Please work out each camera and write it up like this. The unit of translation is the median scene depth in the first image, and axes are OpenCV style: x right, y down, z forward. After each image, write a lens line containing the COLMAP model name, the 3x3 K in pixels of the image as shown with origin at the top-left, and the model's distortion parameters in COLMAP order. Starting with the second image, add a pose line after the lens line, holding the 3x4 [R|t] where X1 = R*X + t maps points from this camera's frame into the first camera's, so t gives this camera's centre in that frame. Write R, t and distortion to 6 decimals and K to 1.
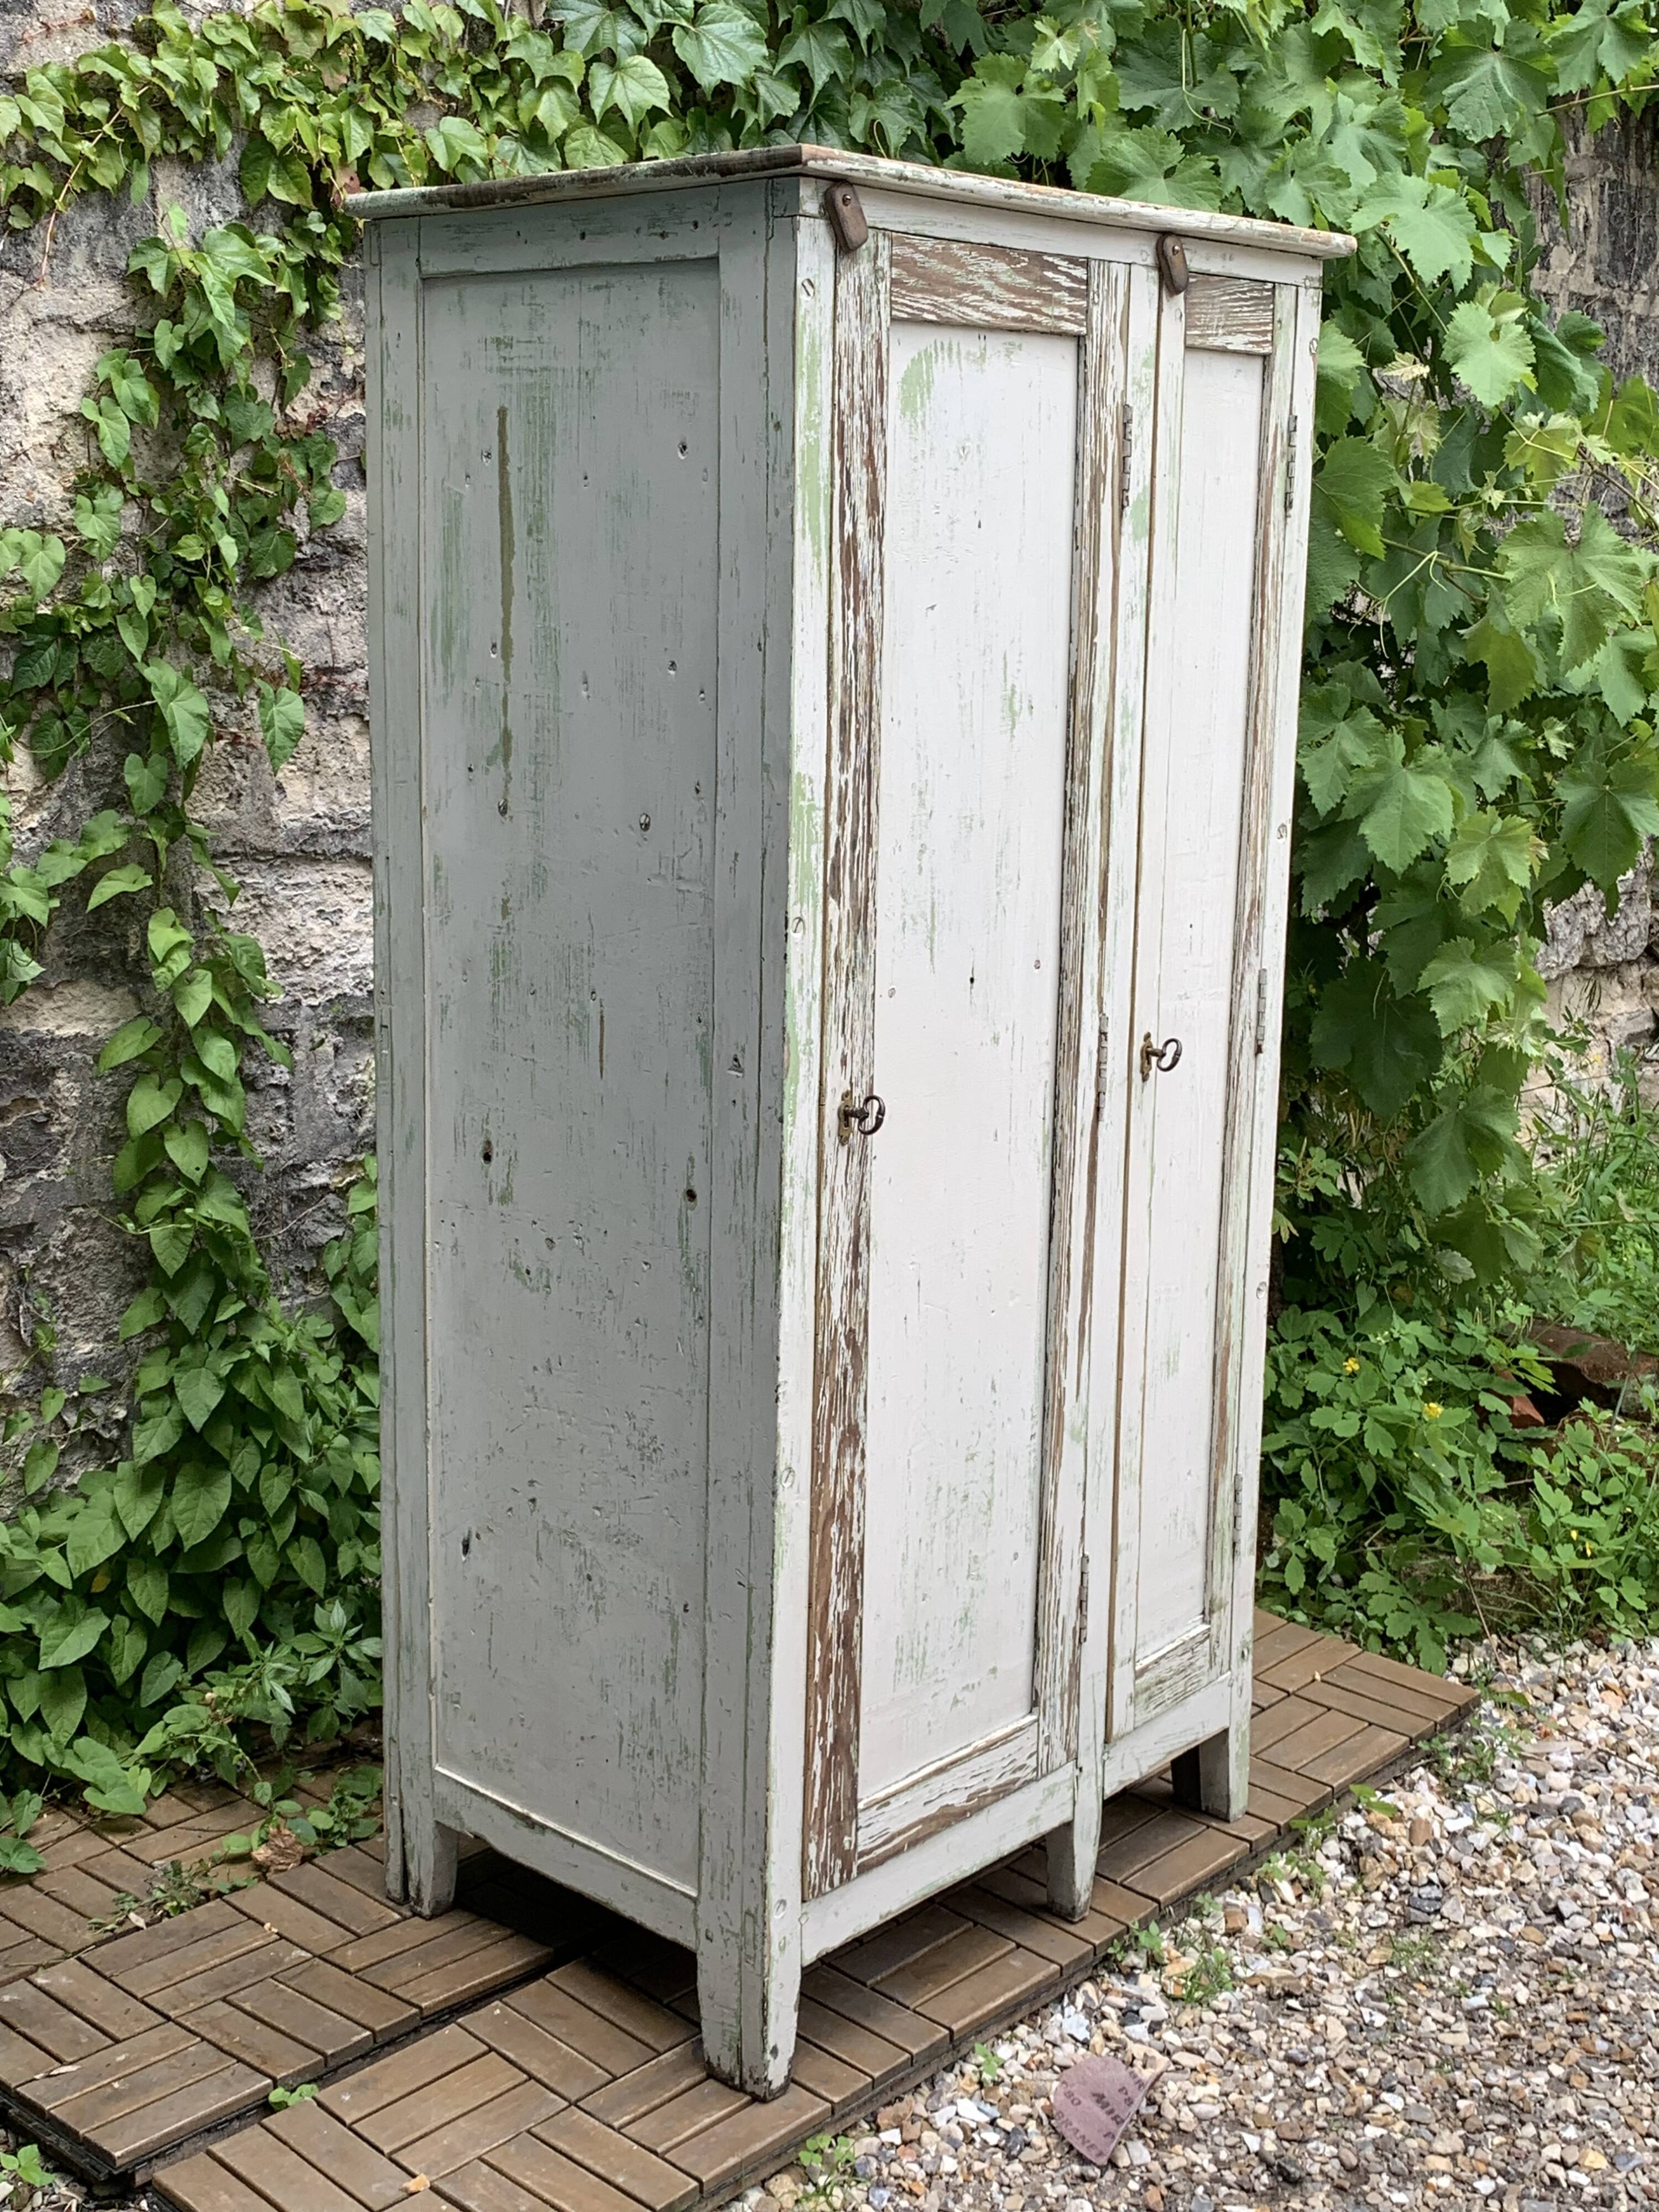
lens RADIAL K [[2460.8, 0, 772.7], [0, 2460.8, 1112.1], [0, 0, 1]] dist [0.028893, 0.000000]
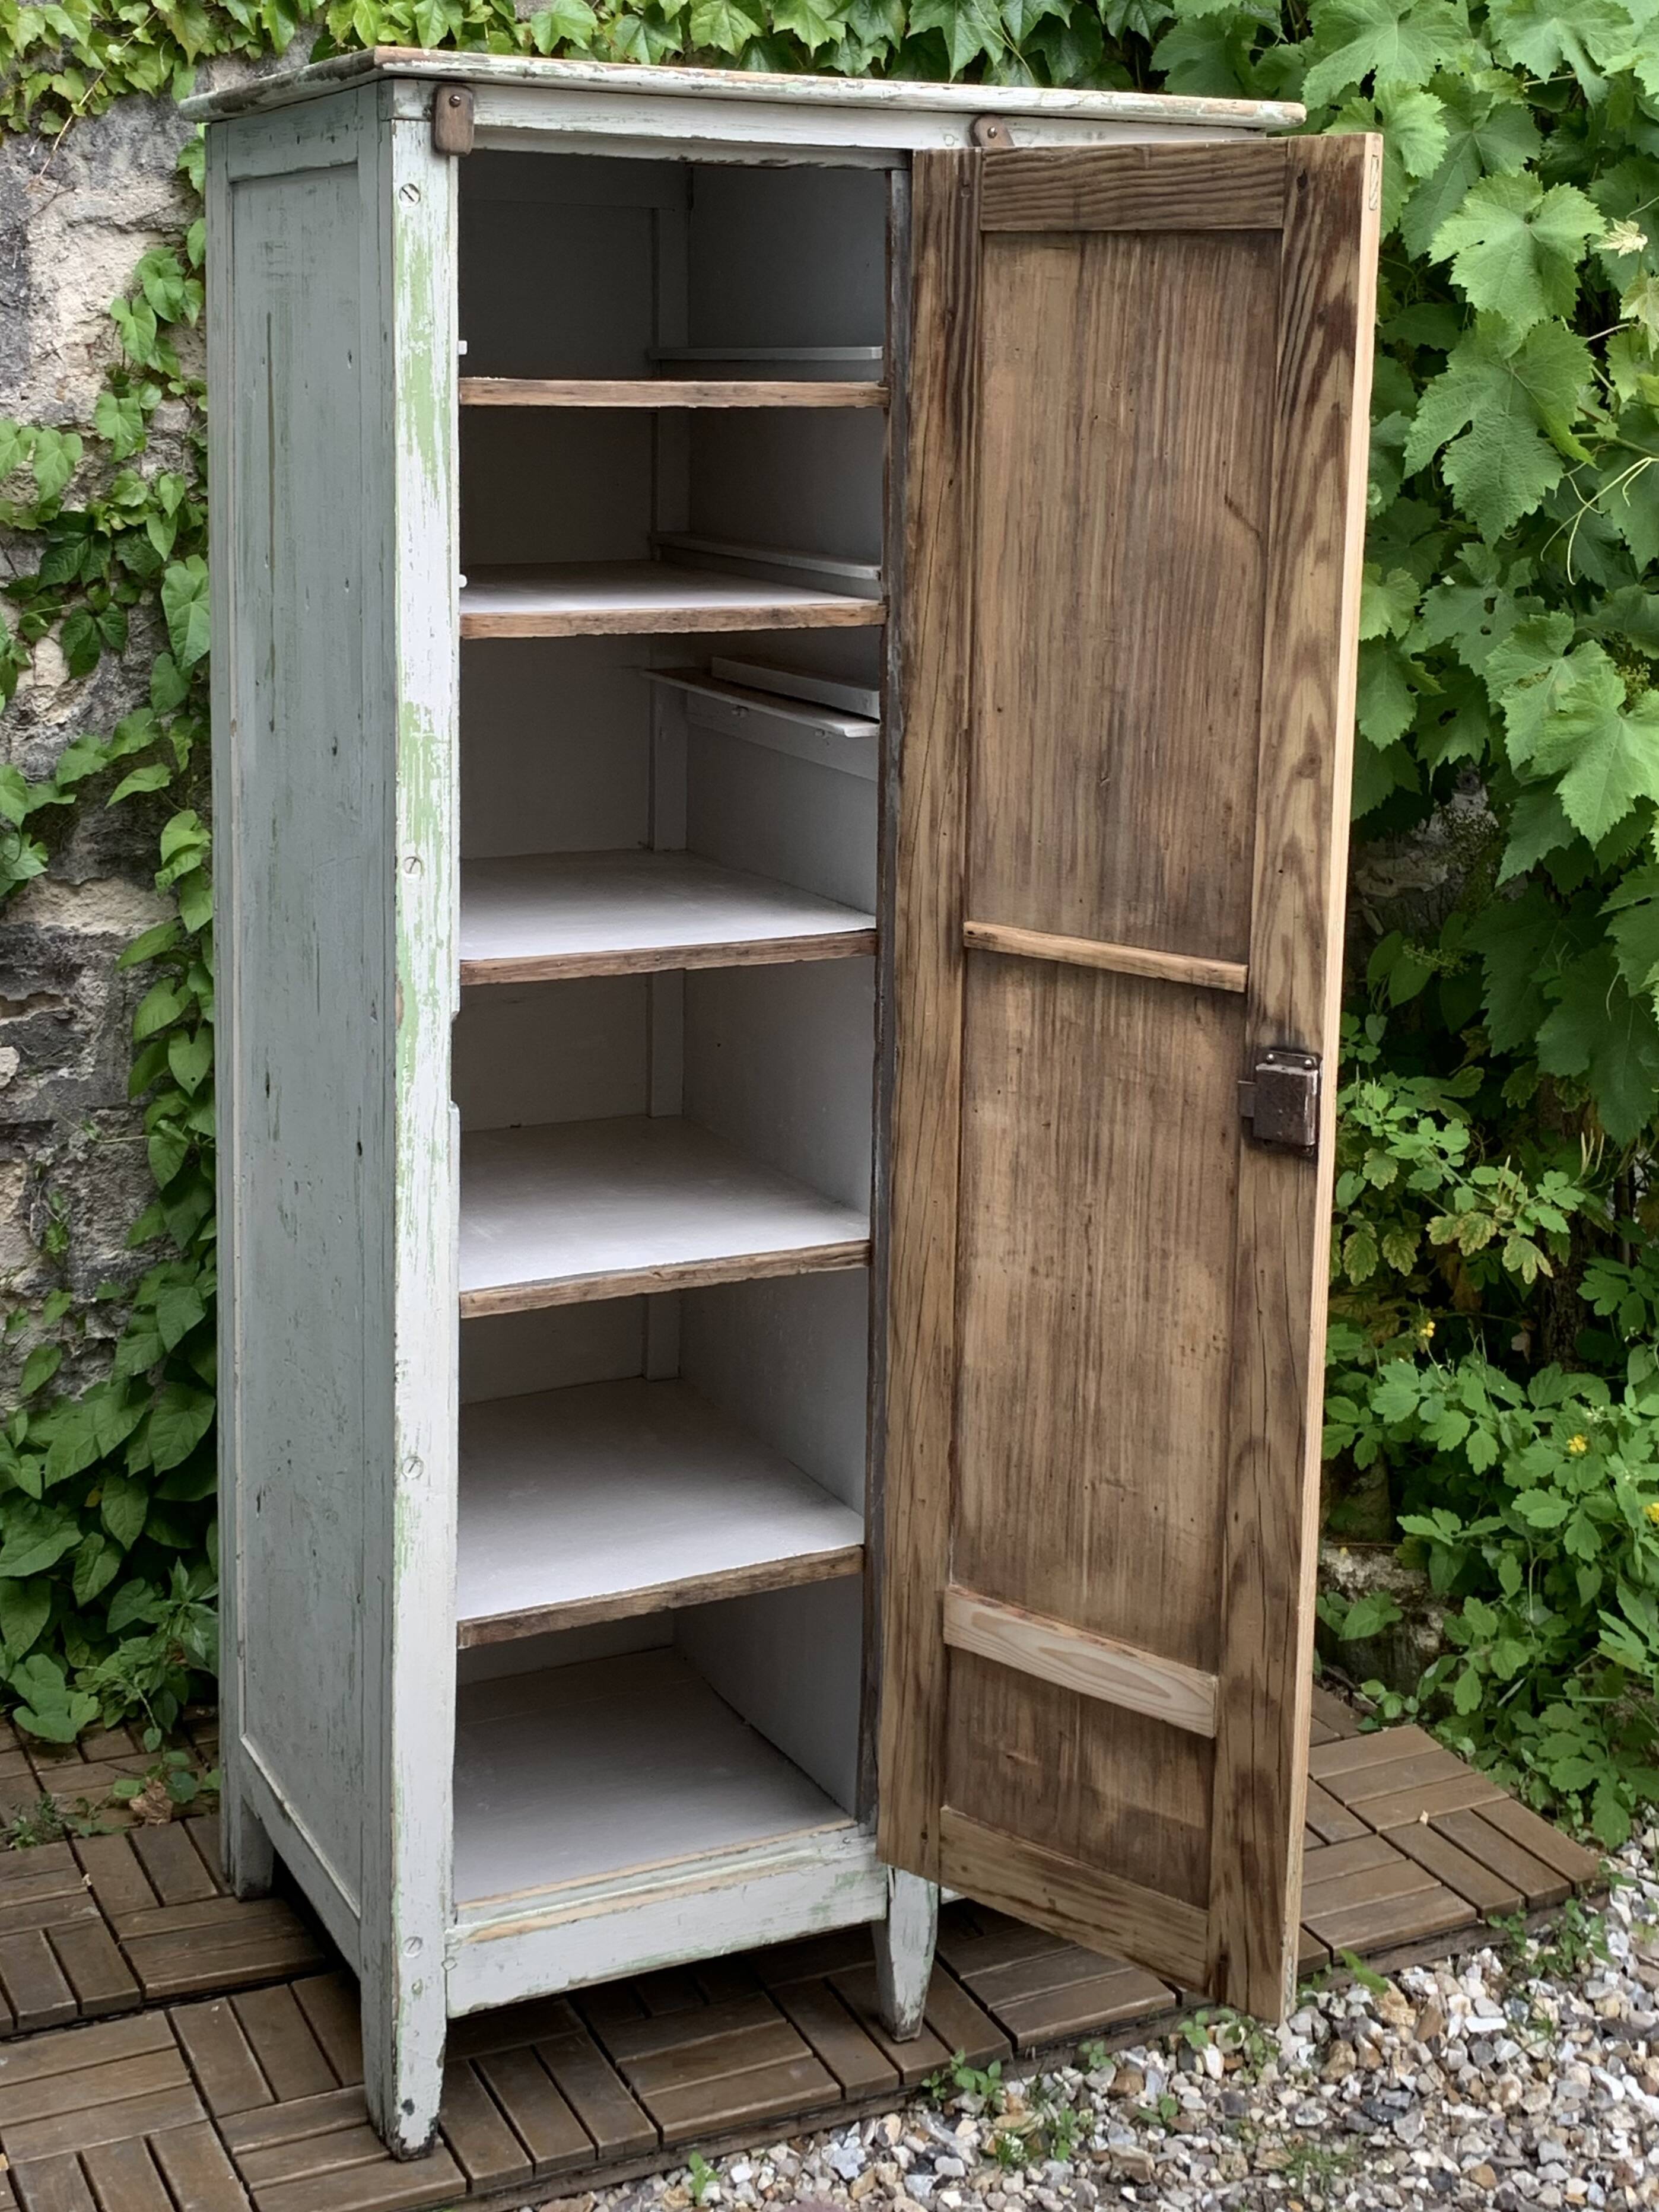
lens RADIAL K [[2822.7, 0, 852.2], [0, 2822.7, 886.9], [0, 0, 1]] dist [0.053711, 0.000000]
pose [[0.941331, 0.061356, -0.331860, 0.473919], [-0.079998, 0.995876, -0.042796, -0.032076], [0.327865, 0.066833, 0.942357, 0.040506]]
